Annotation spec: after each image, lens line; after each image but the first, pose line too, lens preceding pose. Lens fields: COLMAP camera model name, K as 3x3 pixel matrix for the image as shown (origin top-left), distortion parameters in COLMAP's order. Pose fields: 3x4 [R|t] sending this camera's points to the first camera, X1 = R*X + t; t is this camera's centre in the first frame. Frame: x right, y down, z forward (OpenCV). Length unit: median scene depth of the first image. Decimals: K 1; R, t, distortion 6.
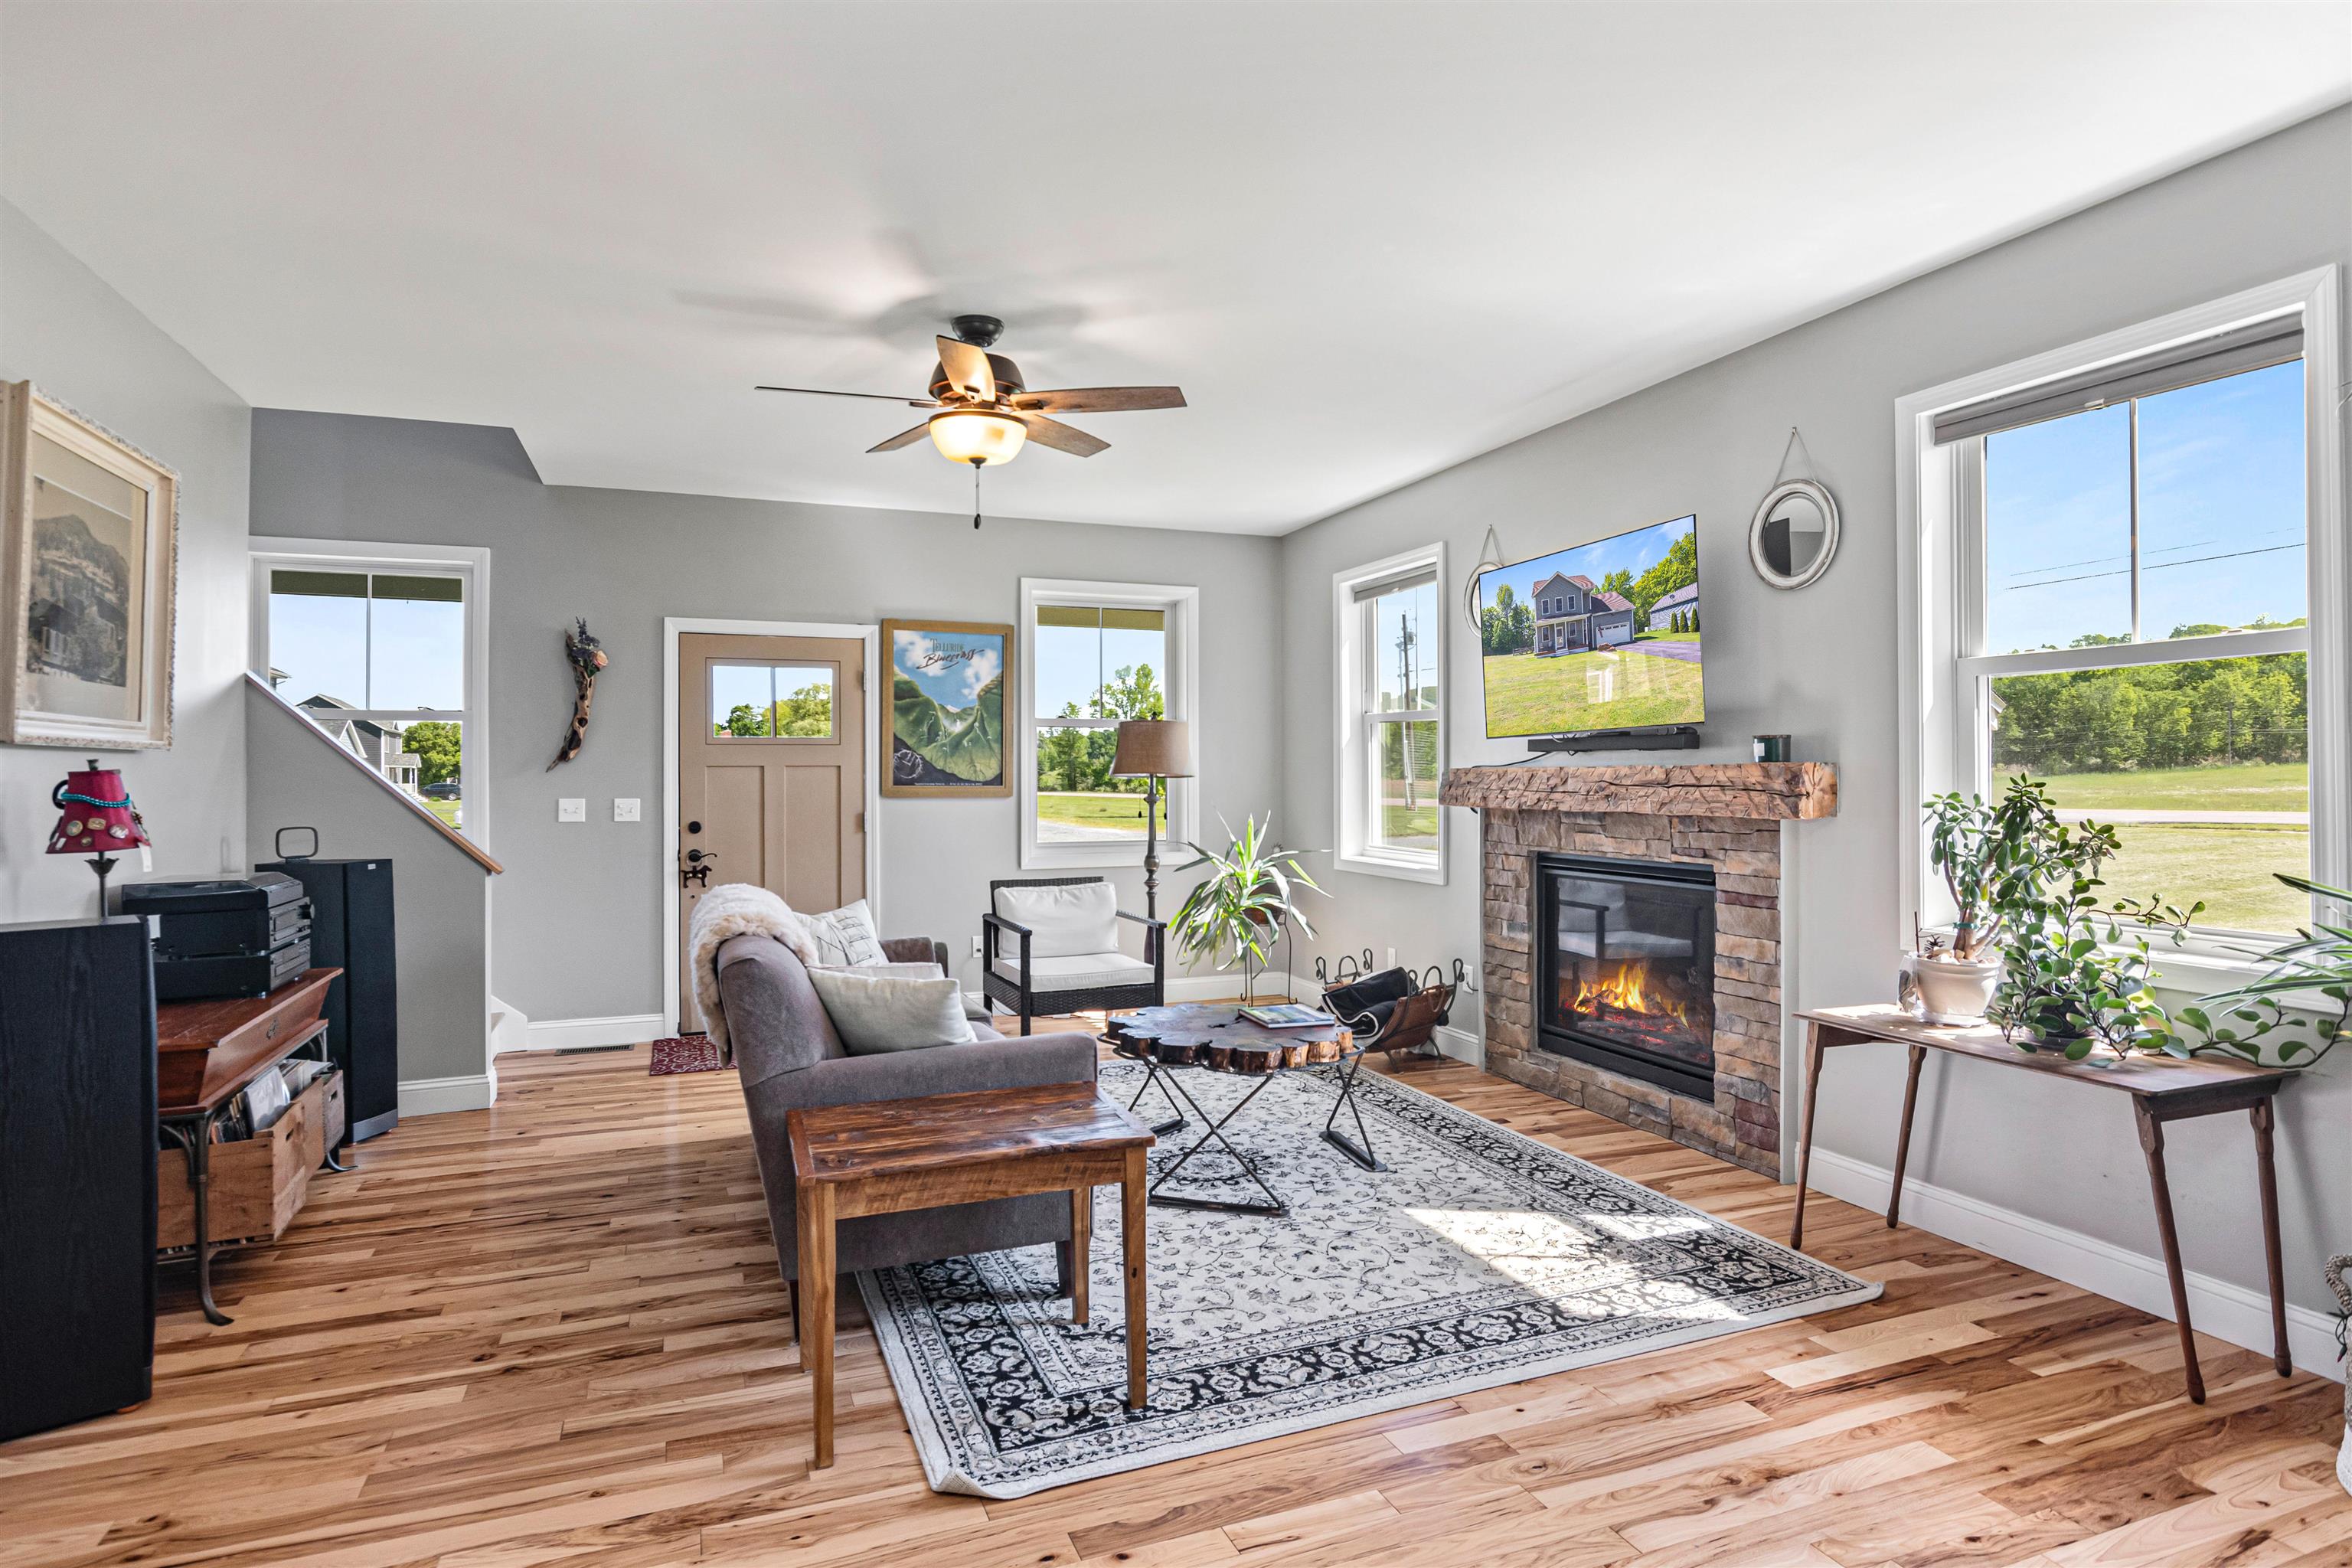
lens RADIAL K [[1248.2, 0, 1170.4], [0, 1248.2, 765.3], [0, 0, 1]] dist [-0.001924, -0.001587]
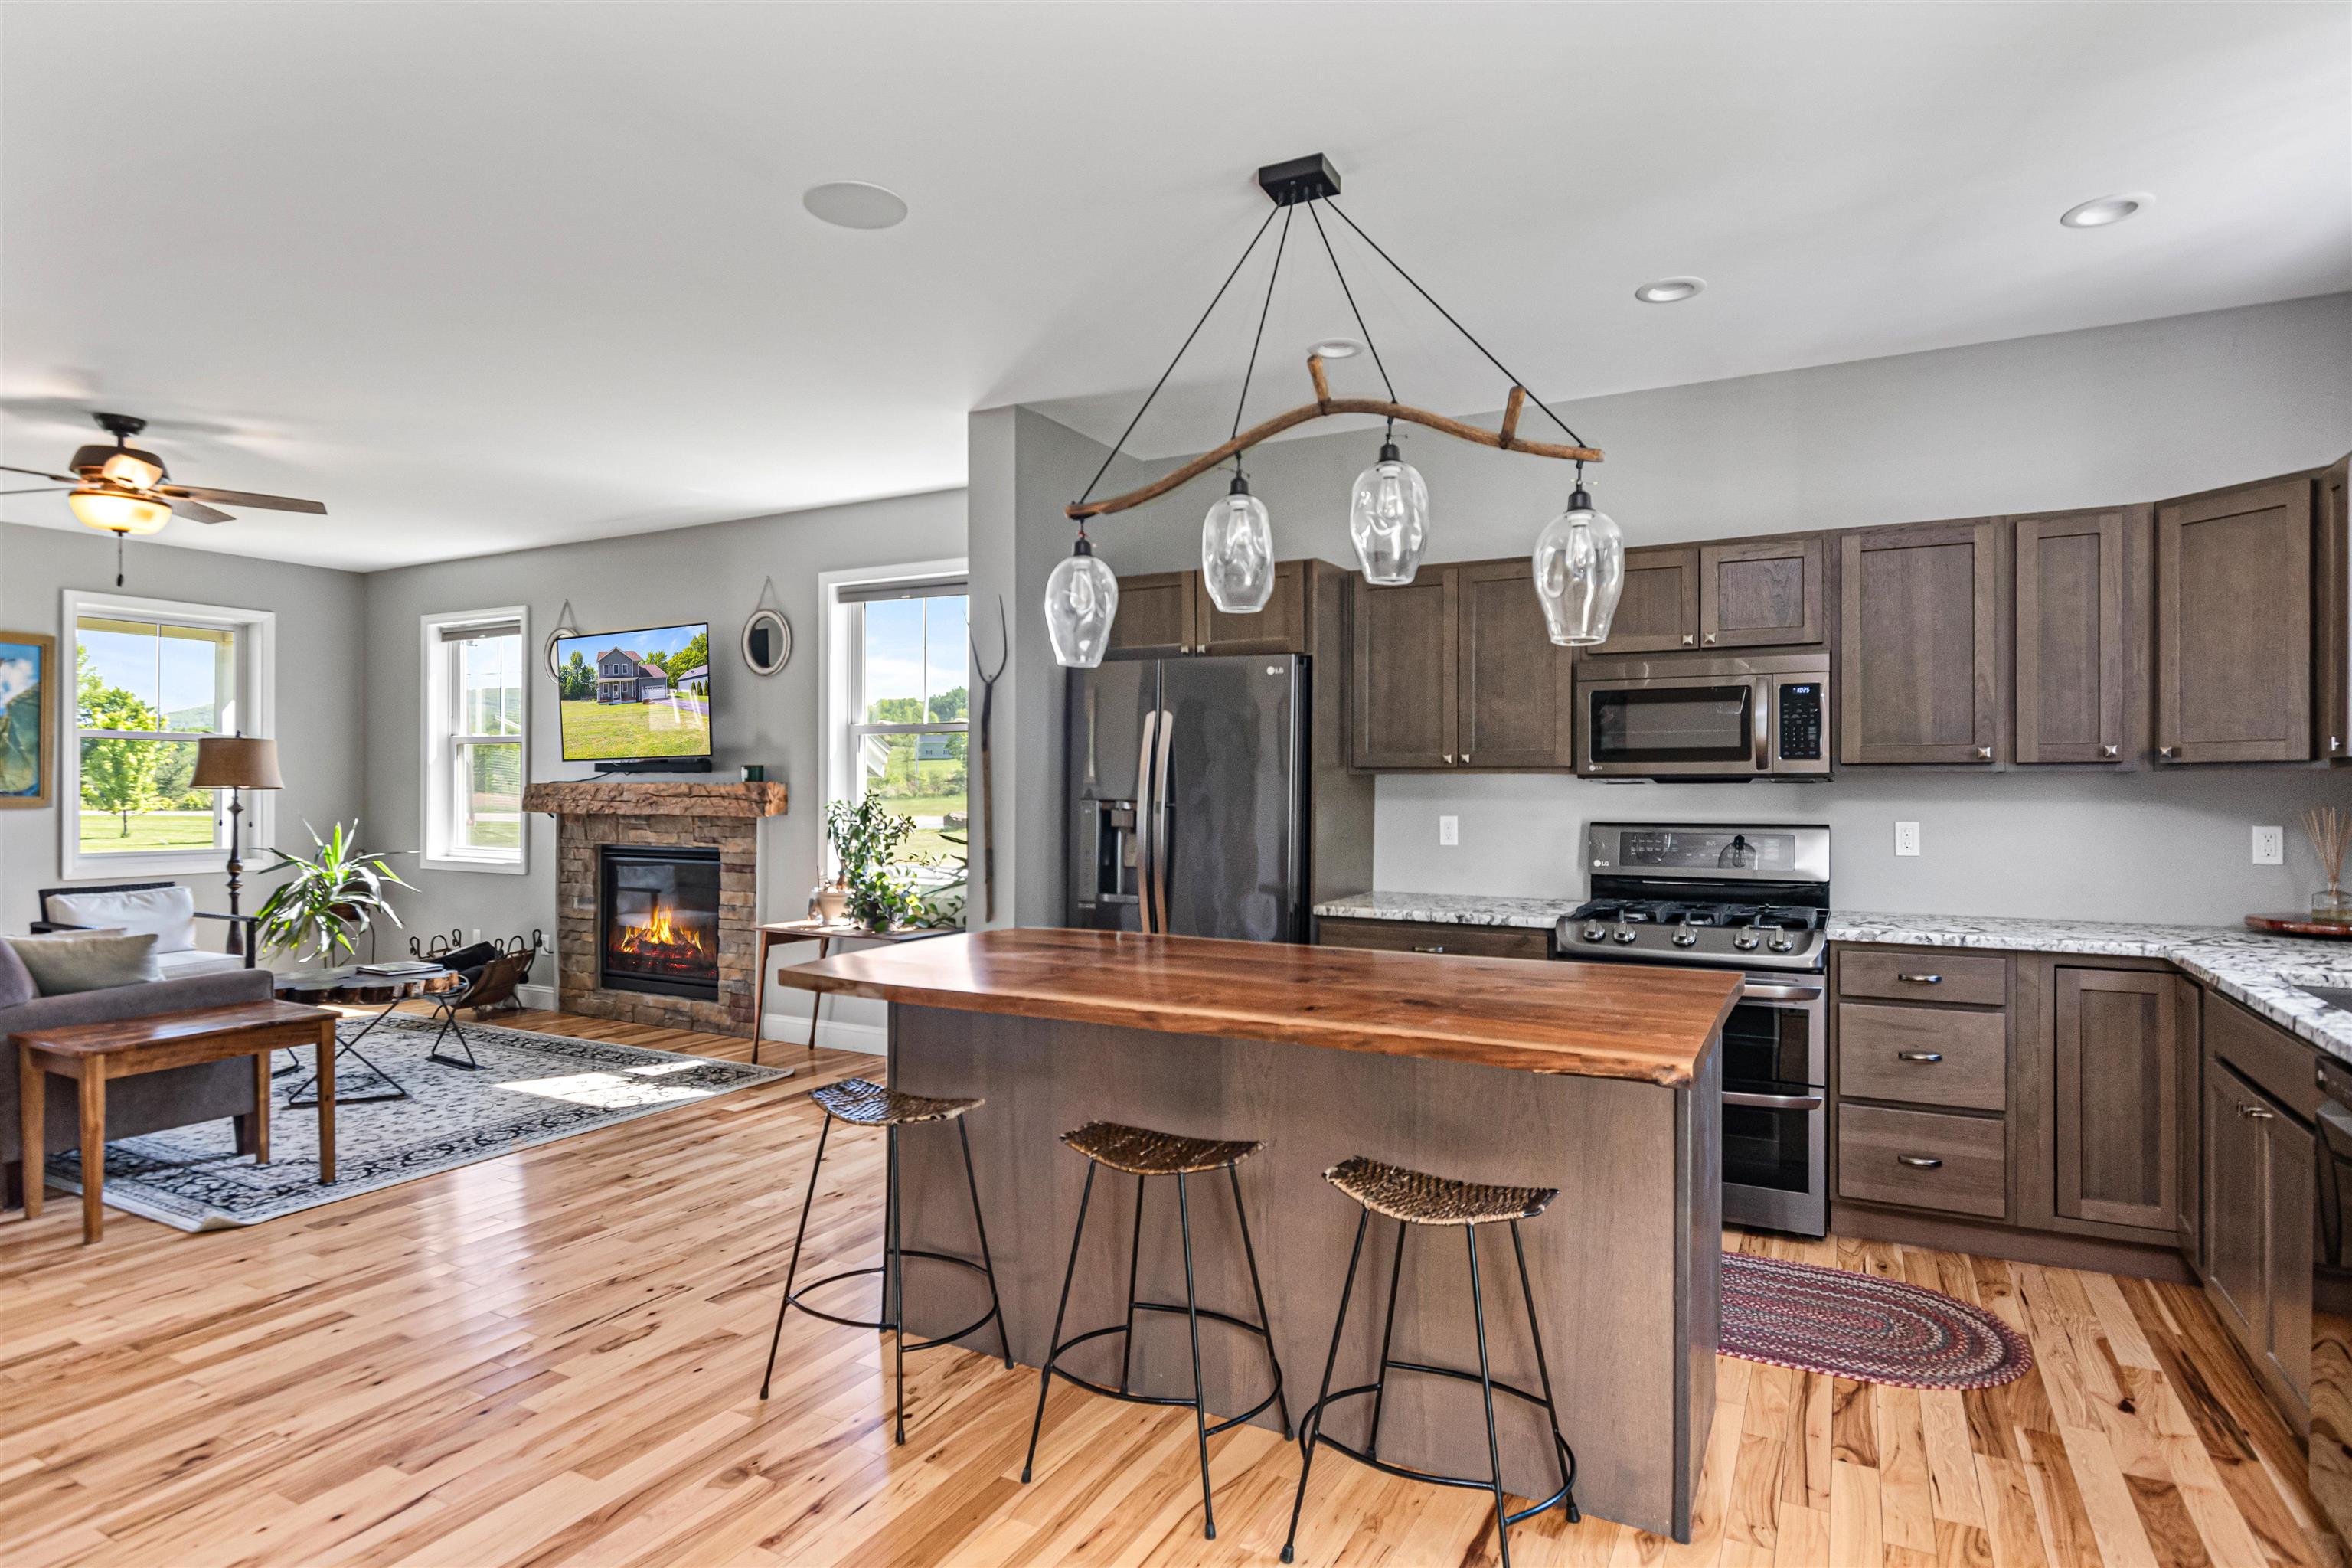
lens RADIAL K [[1258.6, 0, 1170.7], [0, 1258.6, 788.7], [0, 0, 1]] dist [-0.003459, 0.000240]
pose [[0.763179, 0.004866, 0.646168, -0.151665], [-0.010080, 0.999940, 0.004376, -0.005787], [-0.646108, -0.009853, 0.763182, -0.570744]]
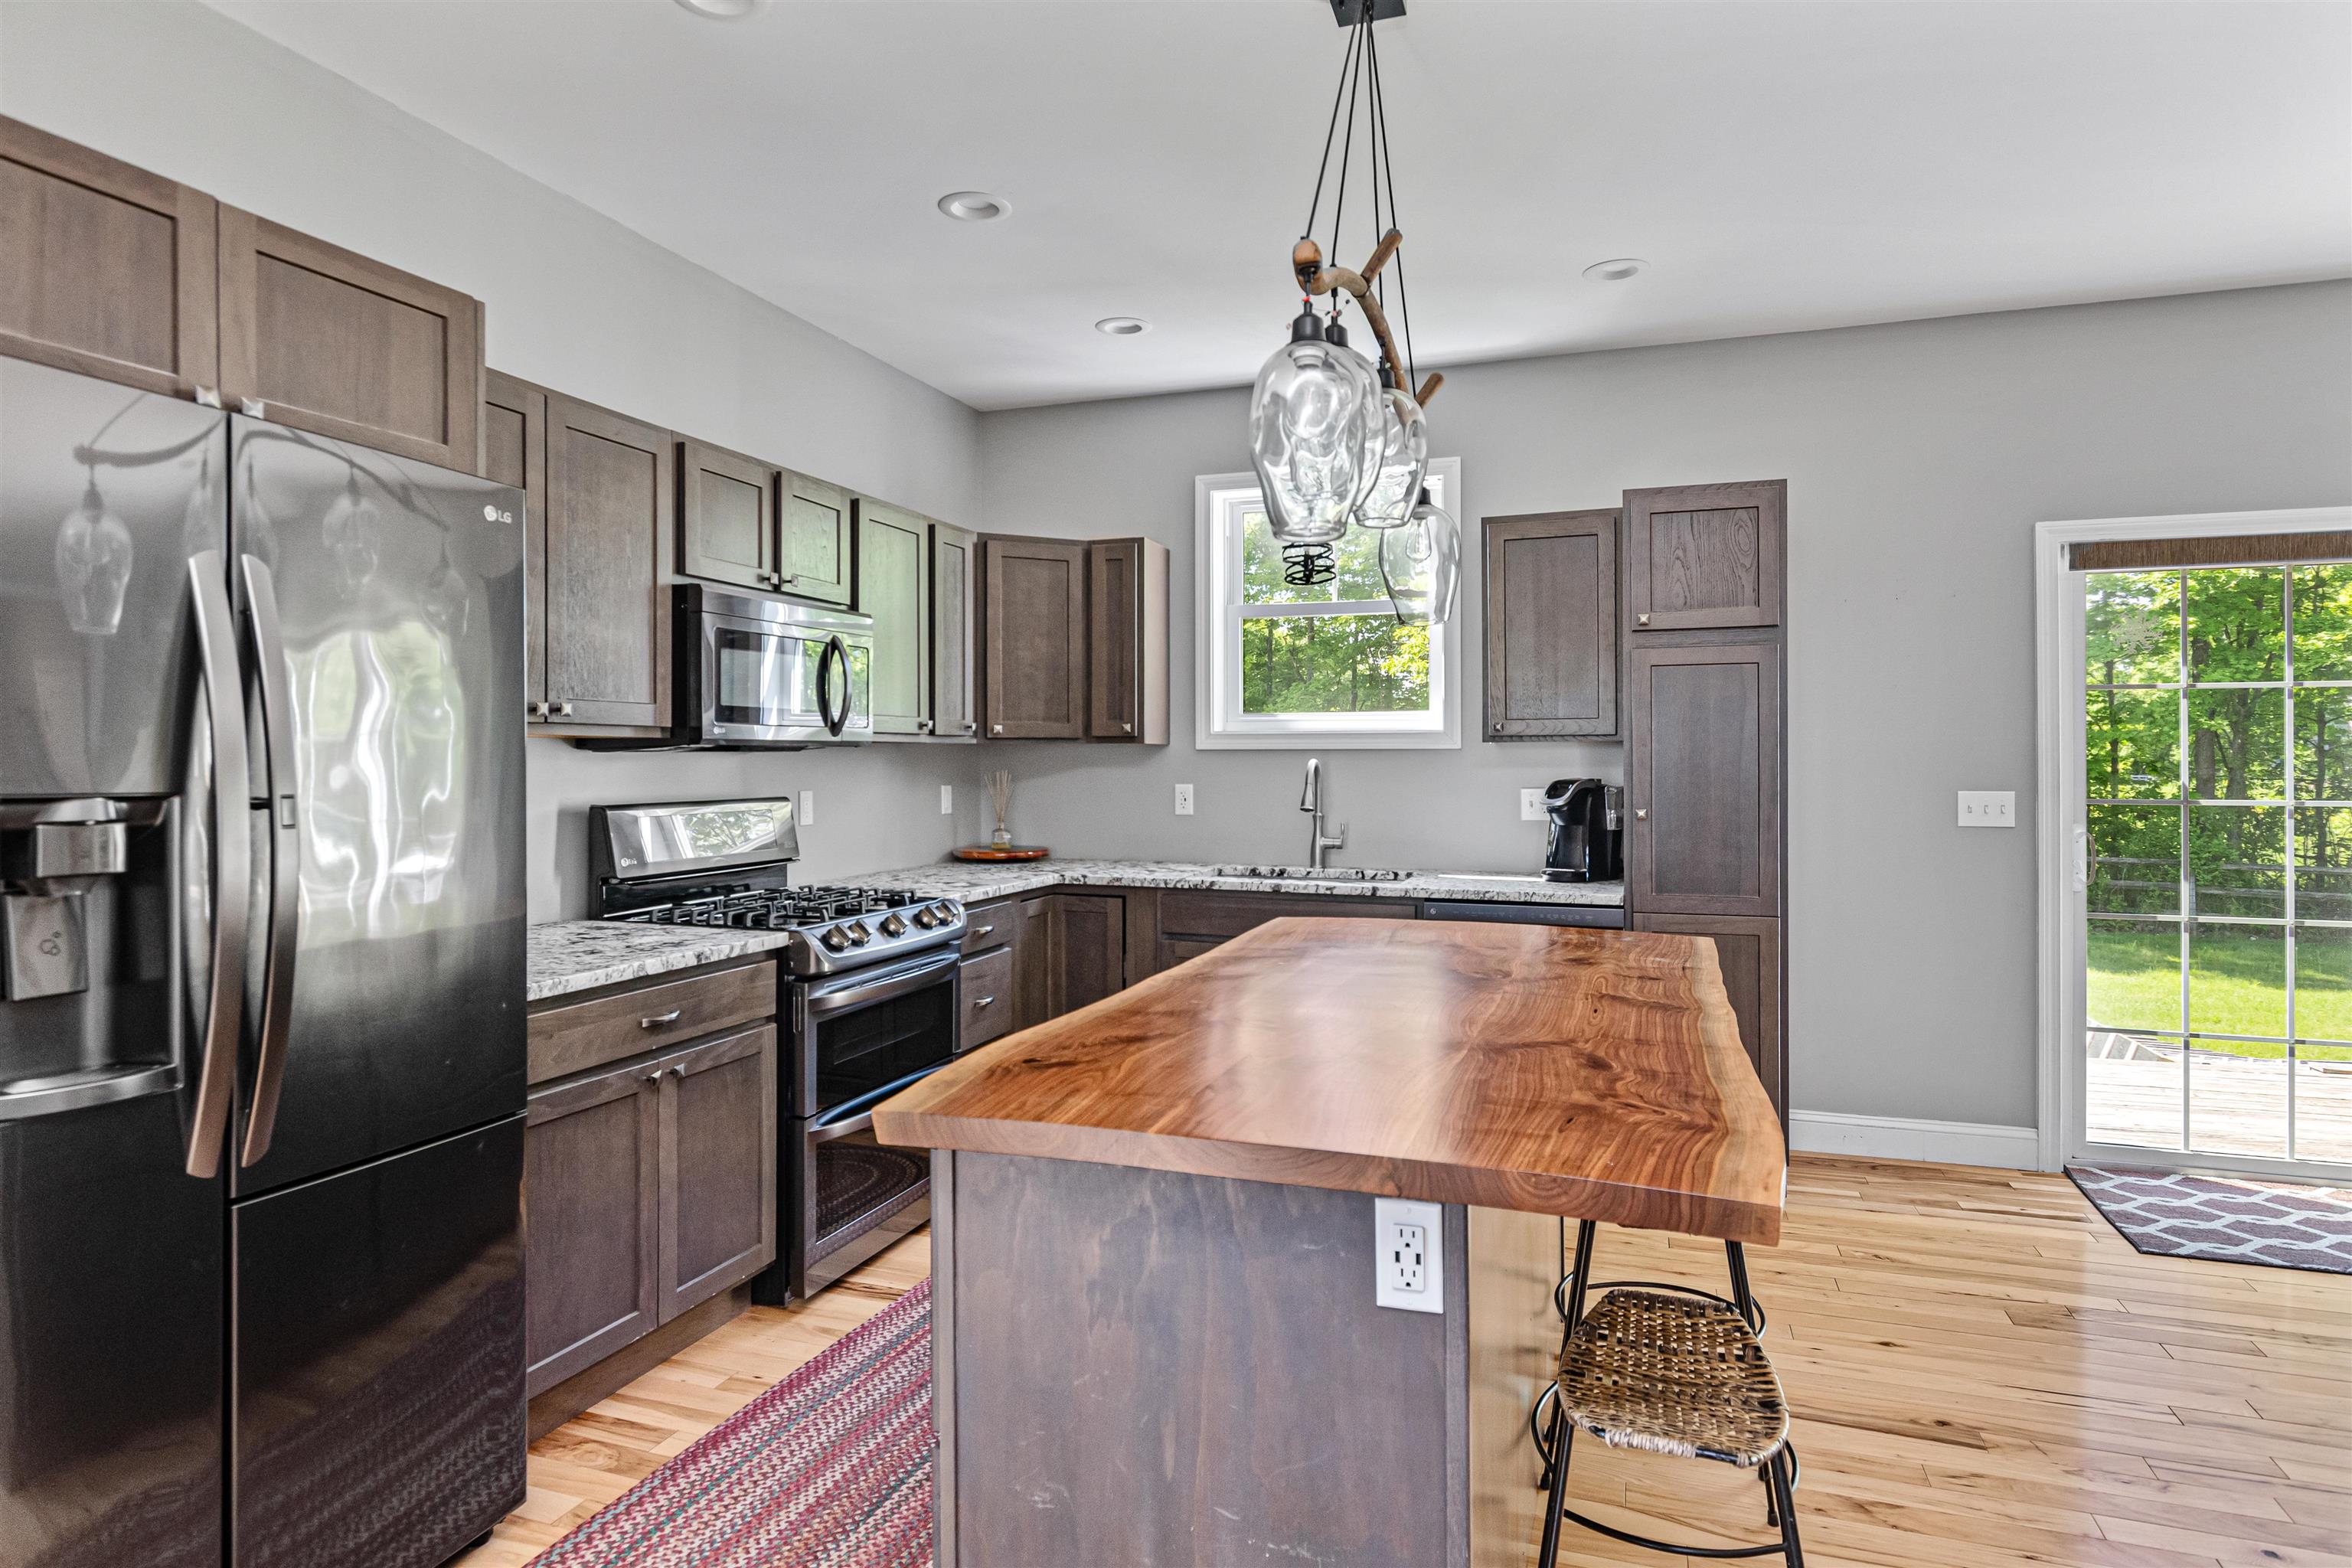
lens RADIAL K [[1306.0, 0, 1174.5], [0, 1306.0, 759.6], [0, 0, 1]] dist [-0.001747, 0.000394]
pose [[-0.757691, 0.004729, 0.652597, 0.041343], [-0.000682, 0.999967, -0.008038, 0.002084], [-0.652614, -0.006535, -0.757663, 0.391419]]
